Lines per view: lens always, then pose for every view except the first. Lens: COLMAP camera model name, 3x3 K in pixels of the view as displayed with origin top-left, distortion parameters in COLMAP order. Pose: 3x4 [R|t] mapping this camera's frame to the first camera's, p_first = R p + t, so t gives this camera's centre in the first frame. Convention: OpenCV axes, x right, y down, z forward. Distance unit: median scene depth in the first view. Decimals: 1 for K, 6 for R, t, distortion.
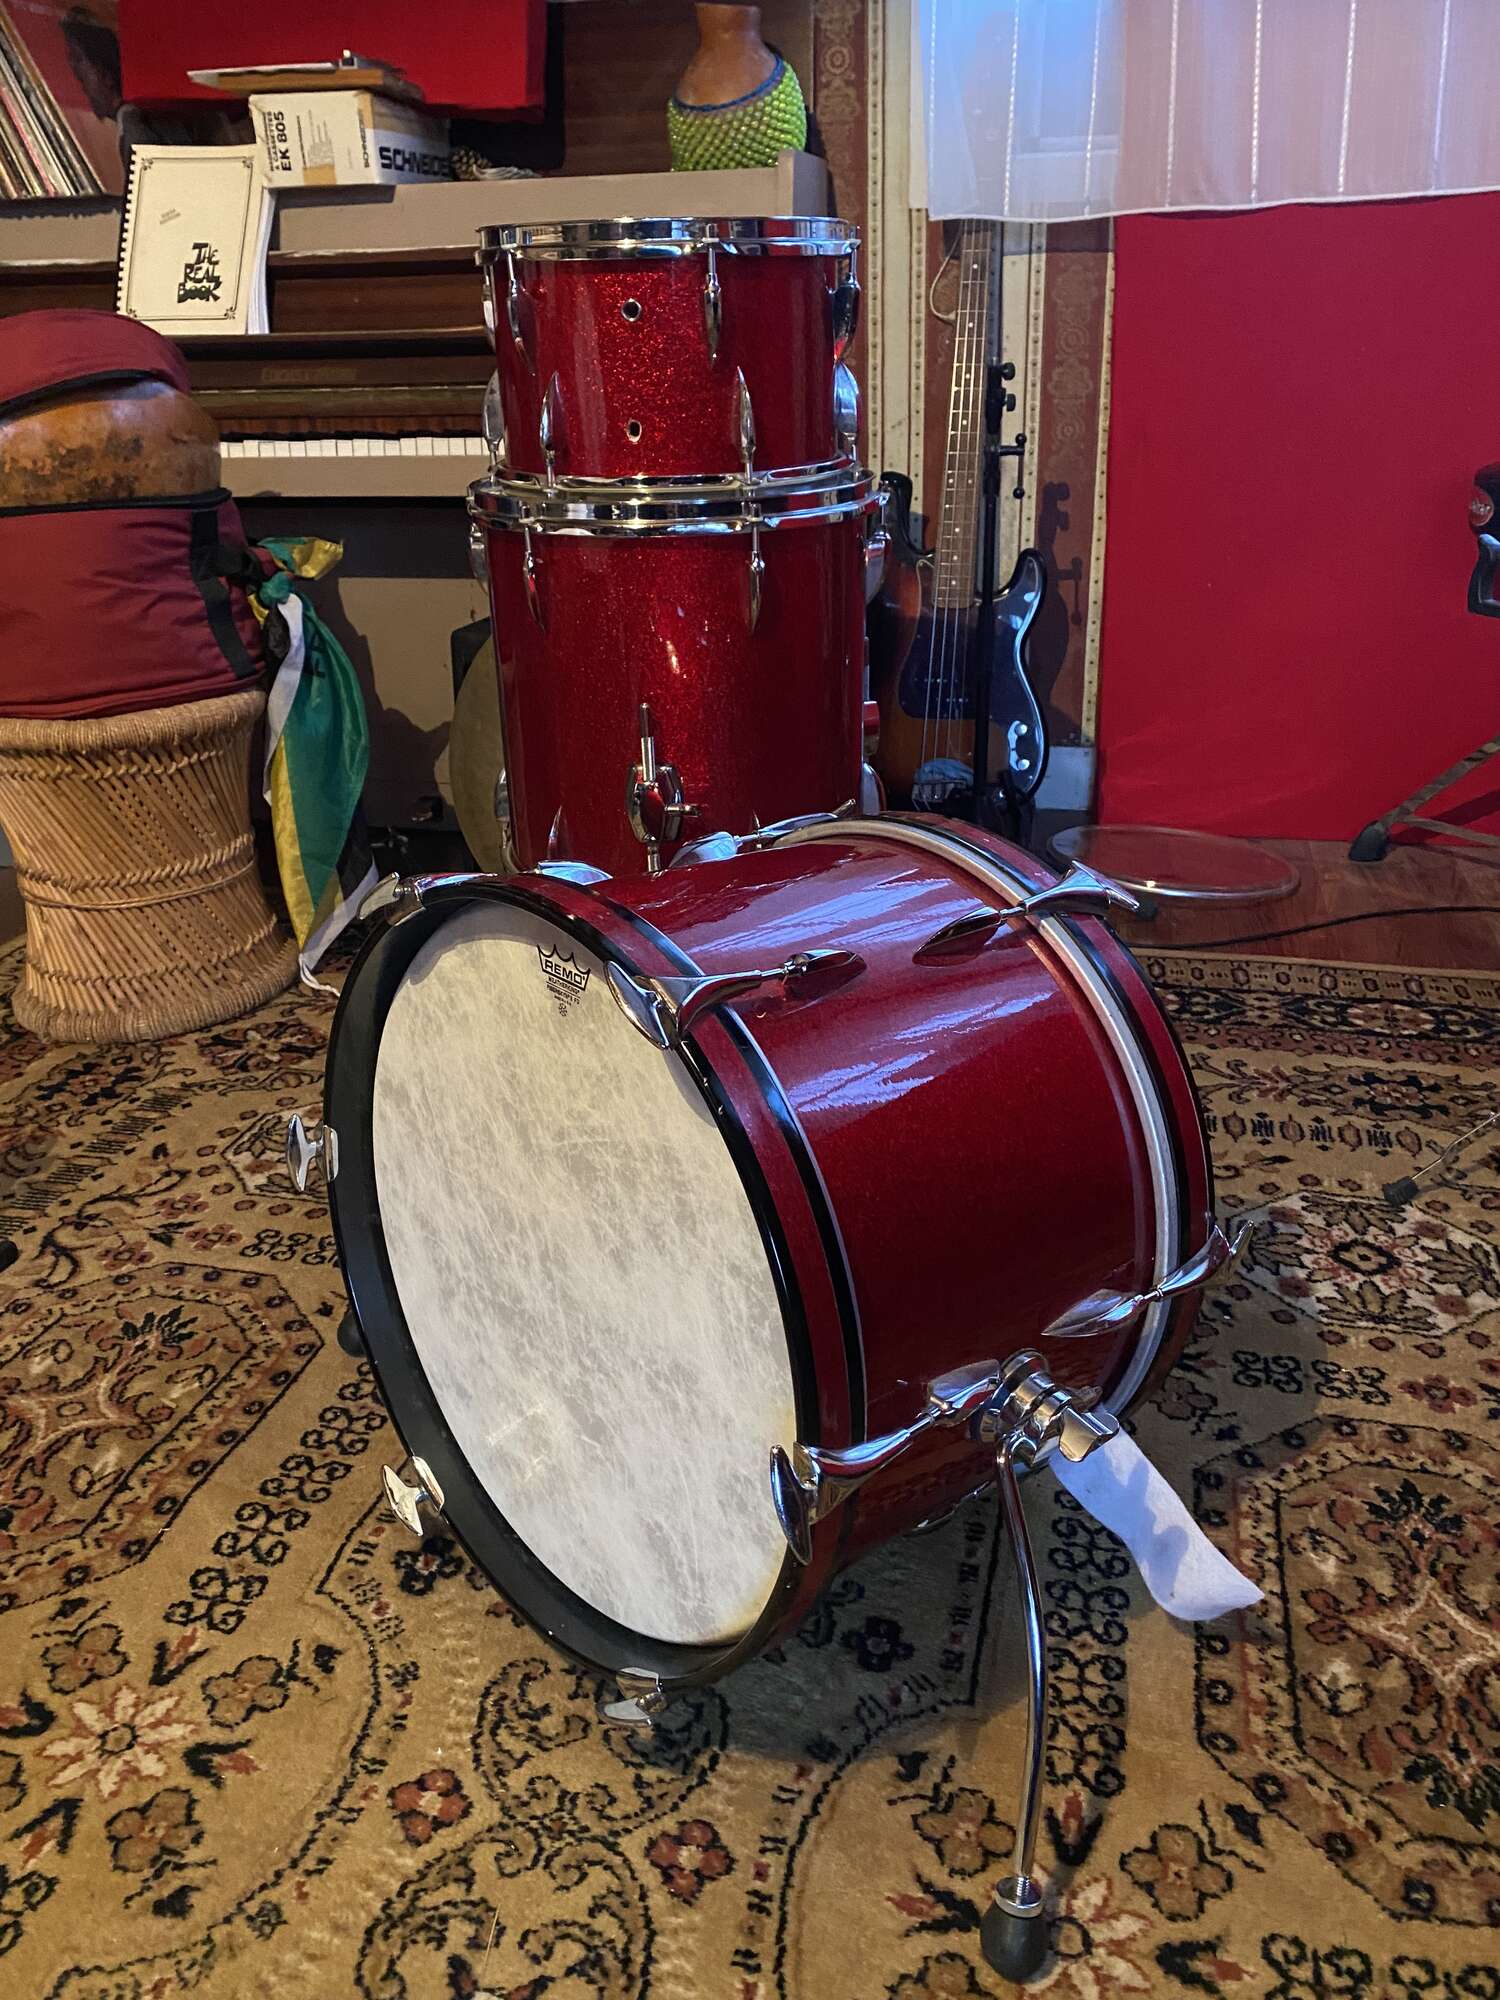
lens RADIAL K [[1518.5, 0, 753.8], [0, 1518.5, 990.4], [0, 0, 1]] dist [0.009958, -0.016482]
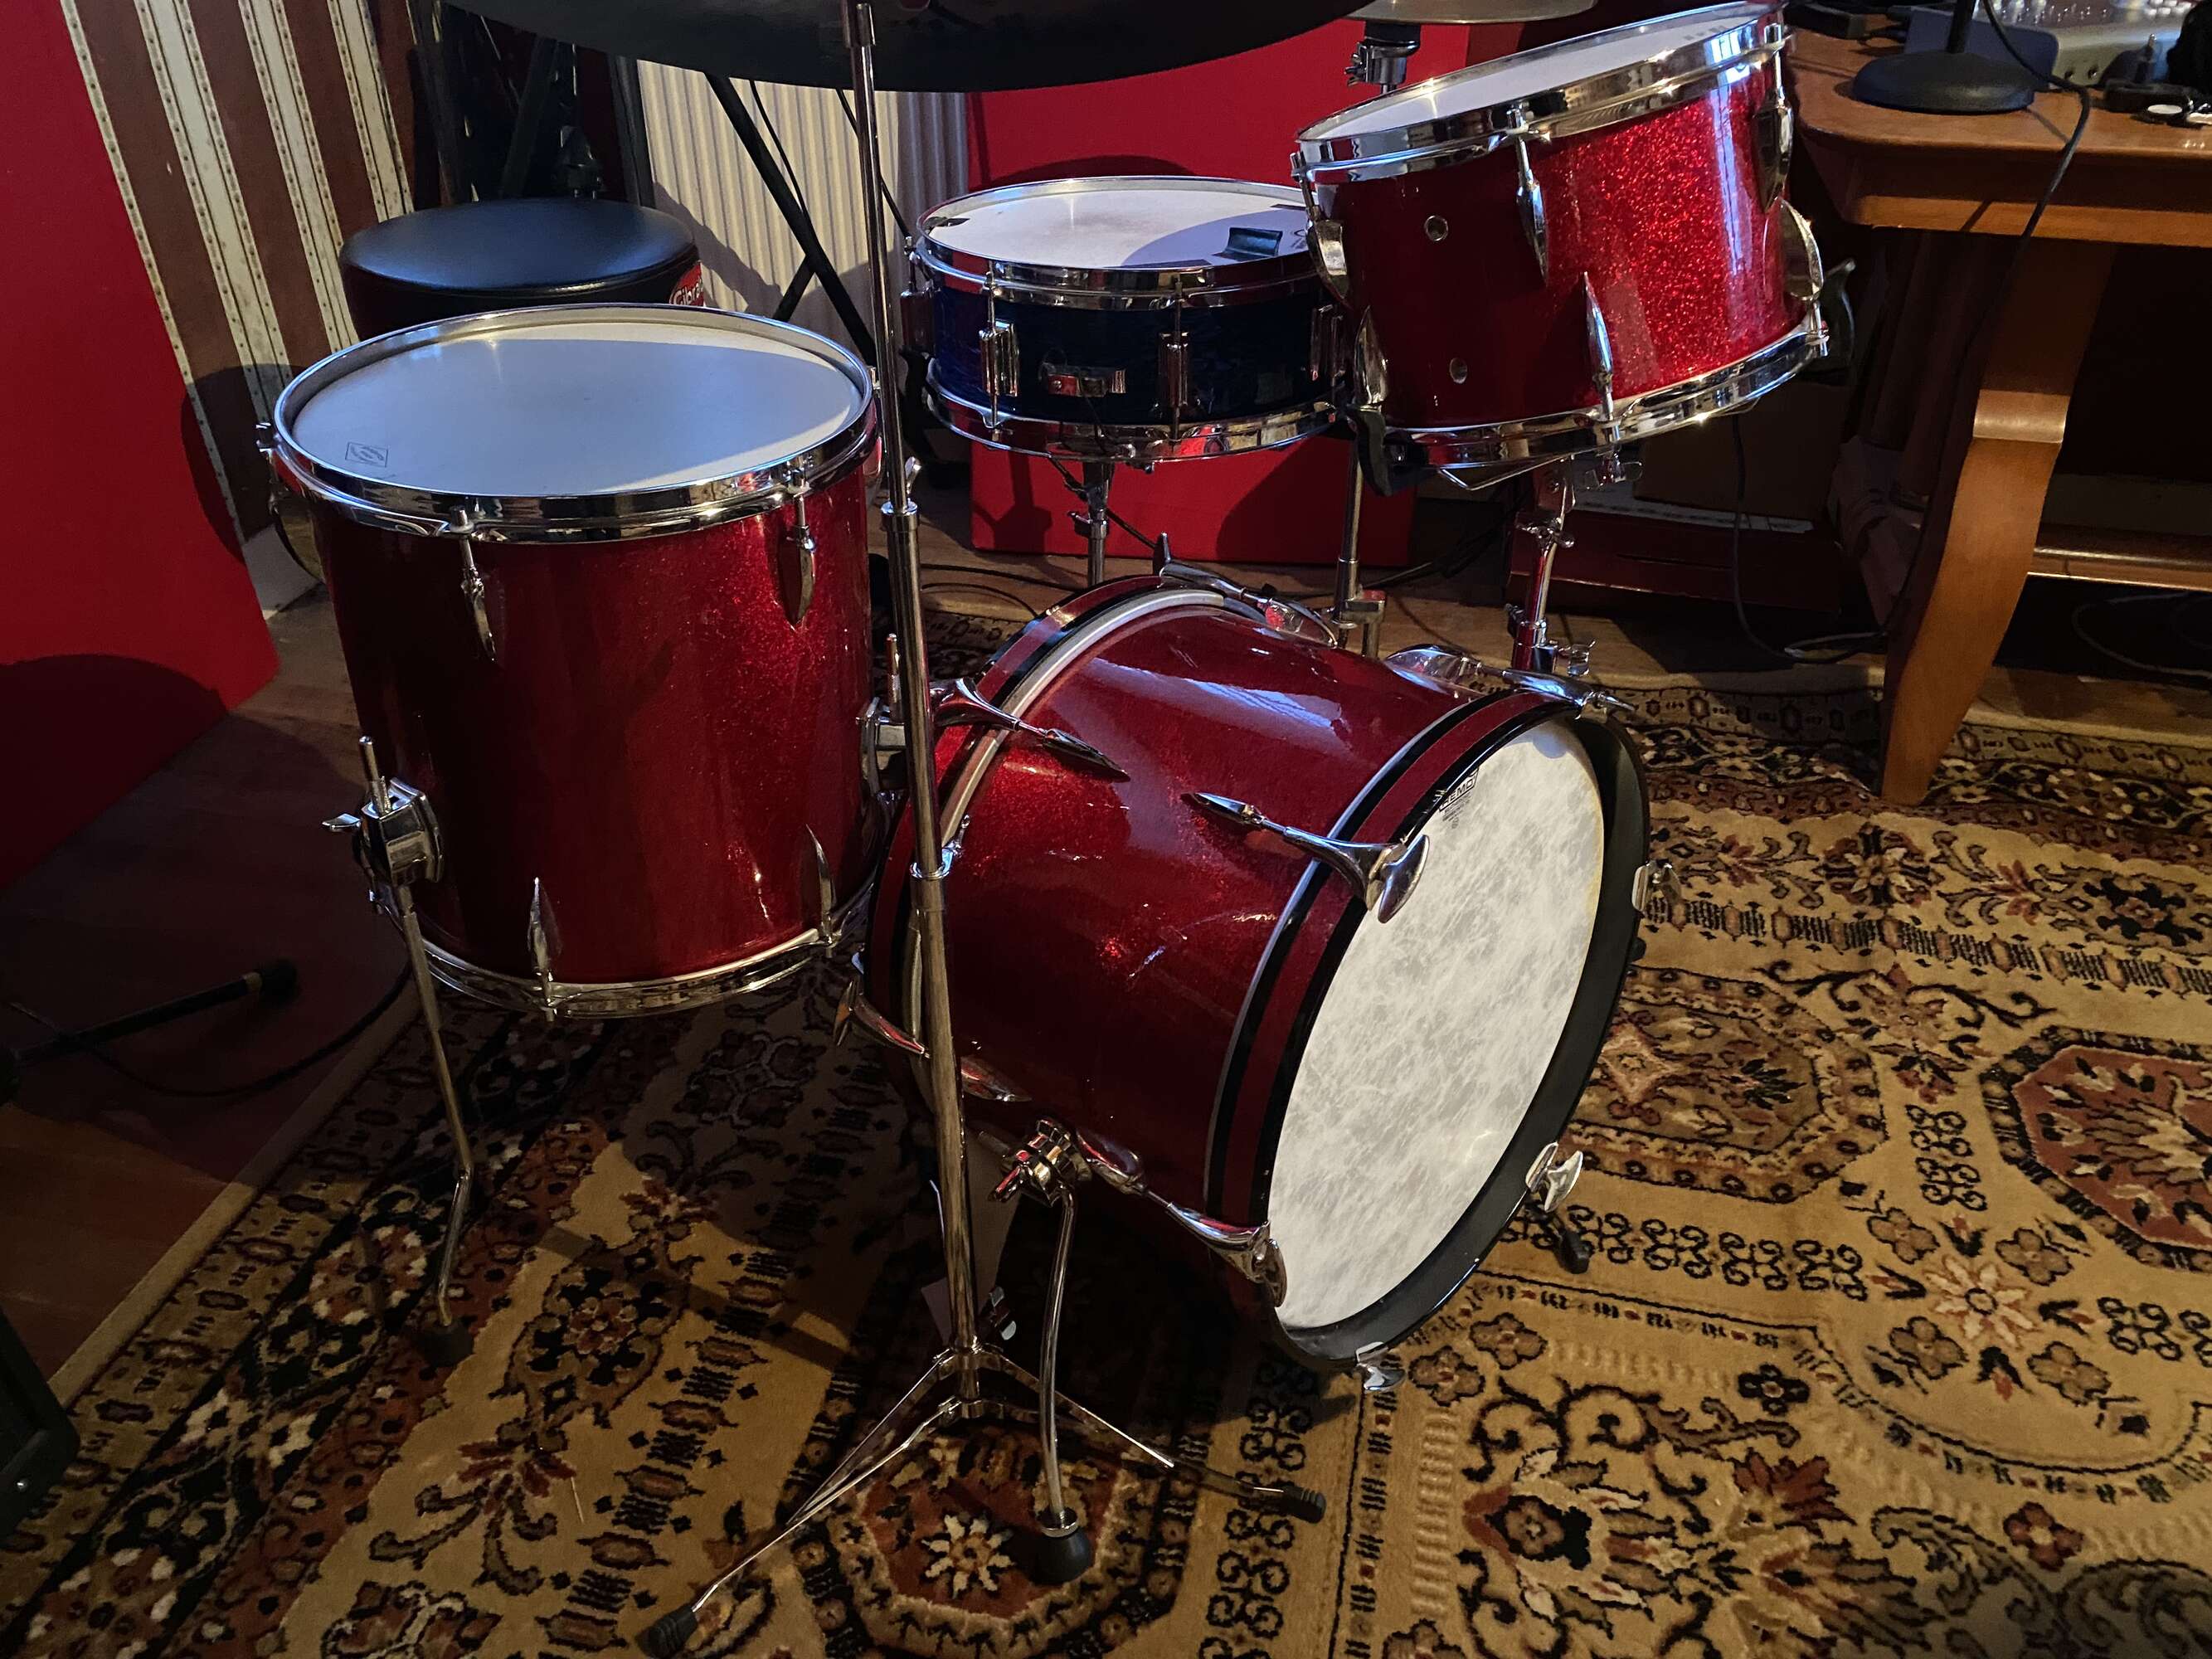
lens RADIAL K [[1679.5, 0, 1098.2], [0, 1679.5, 829.8], [0, 0, 1]] dist [0.009958, -0.016482]
pose [[-0.001687, -0.538441, 0.842661, -0.457740], [0.404919, 0.770122, 0.492902, -0.435202], [-0.914351, 0.342041, 0.216726, 0.635472]]
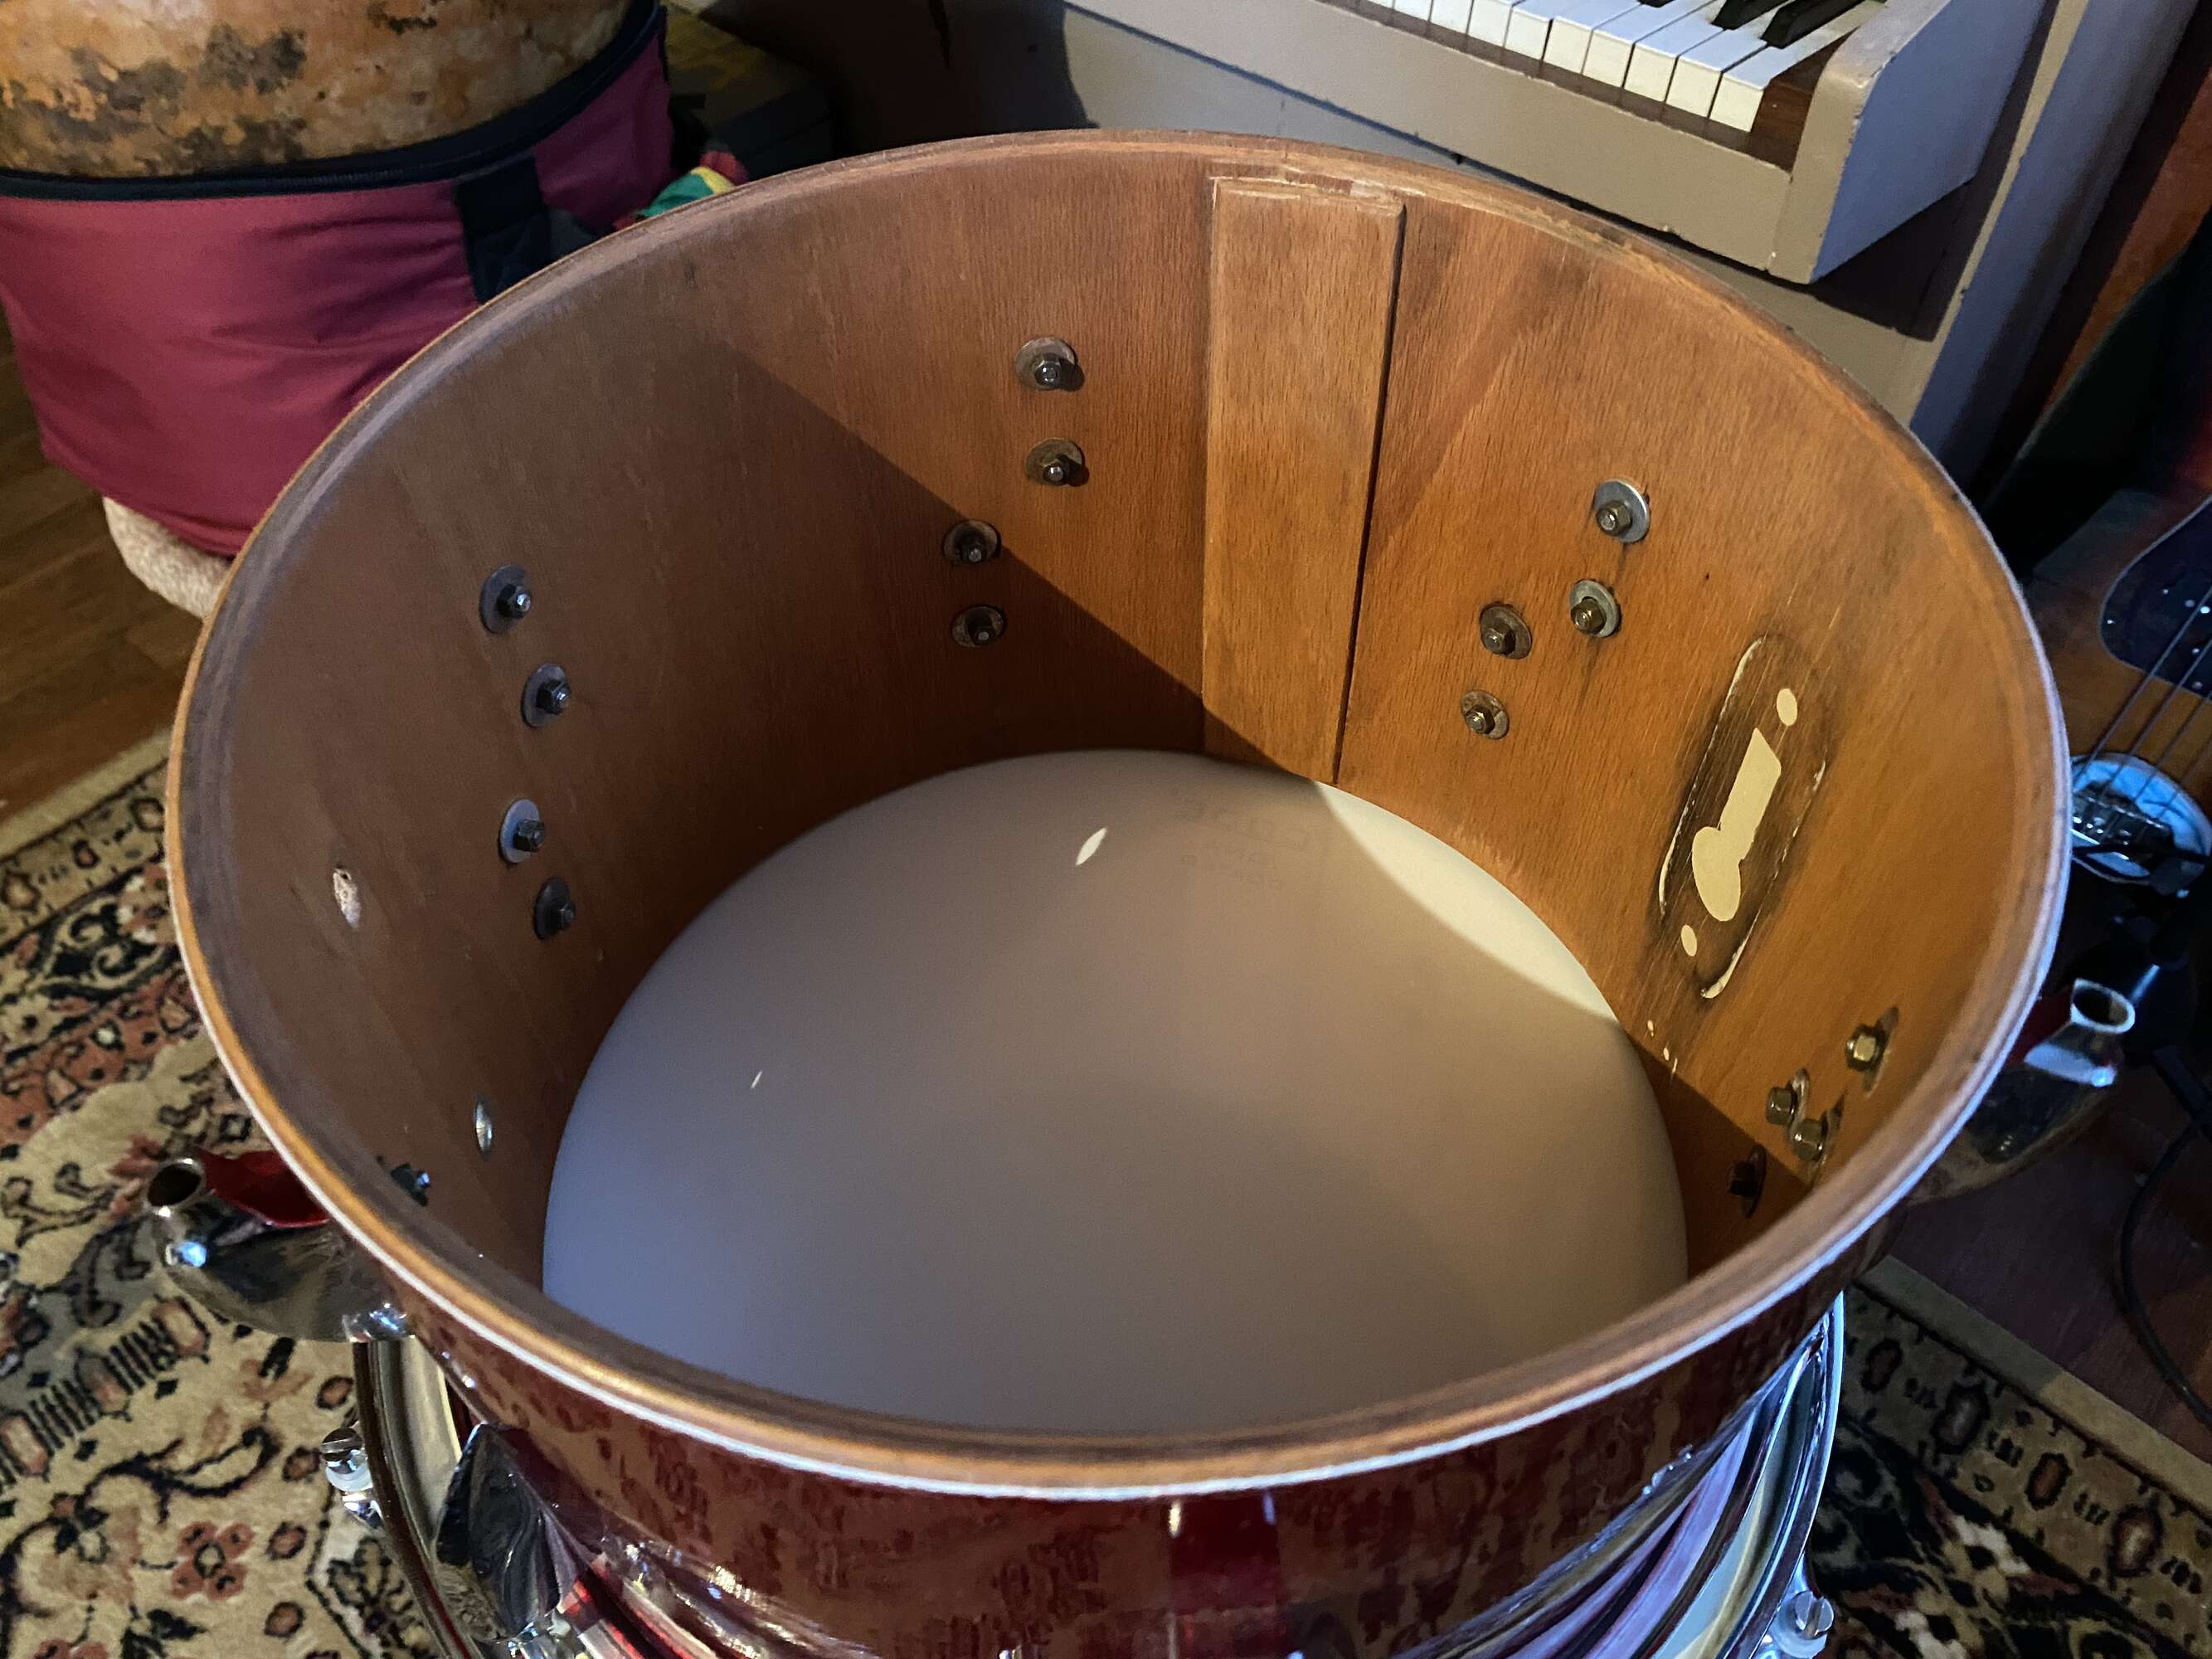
lens RADIAL K [[1679.5, 0, 1095.2], [0, 1679.5, 800.6], [0, 0, 1]] dist [0.009958, -0.016482]
pose [[0.873321, 0.377284, -0.308167, 0.016823], [-0.205898, 0.859192, 0.468397, -0.460975], [0.441494, -0.345610, 0.828032, 0.658895]]
